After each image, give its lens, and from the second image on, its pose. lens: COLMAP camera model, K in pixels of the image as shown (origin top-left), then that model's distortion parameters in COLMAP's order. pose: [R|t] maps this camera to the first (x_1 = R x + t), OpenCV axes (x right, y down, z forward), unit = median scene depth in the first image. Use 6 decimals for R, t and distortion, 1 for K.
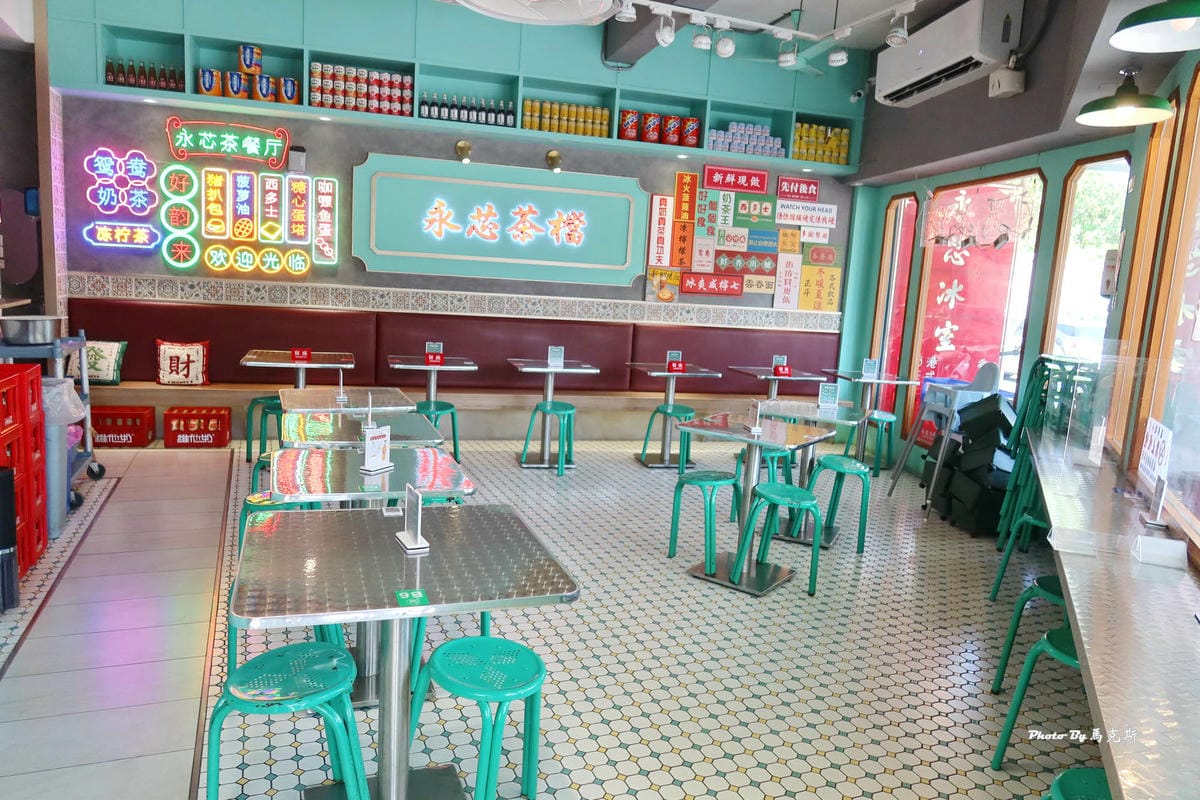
lens RADIAL K [[835.8, 0, 601.3], [0, 835.8, 395.4], [0, 0, 1]] dist [-0.002847, 0.001175]
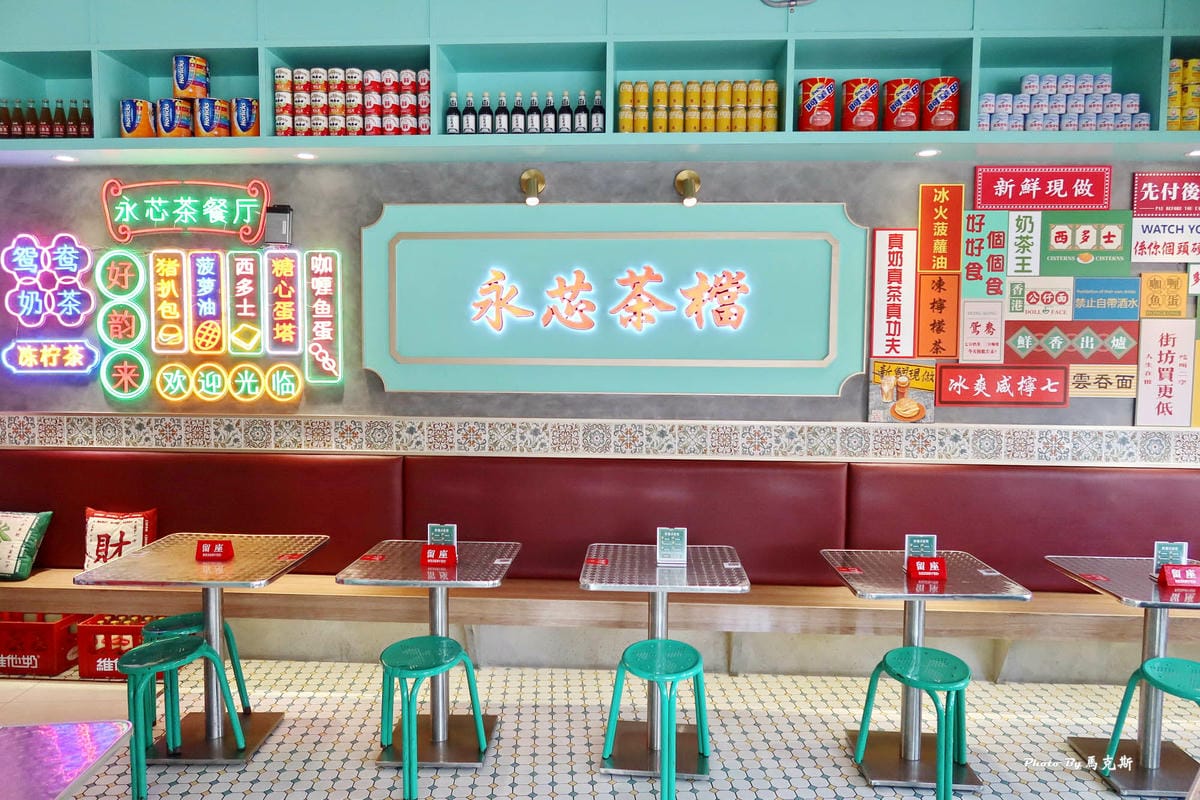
lens RADIAL K [[835.8, 0, 596.5], [0, 835.8, 399.8], [0, 0, 1]] dist [-0.002847, 0.001175]
pose [[0.944317, -0.032776, -0.327400, 0.070428], [0.003164, 0.995885, -0.090573, -0.086062], [0.329021, 0.084494, 0.940535, 0.468181]]
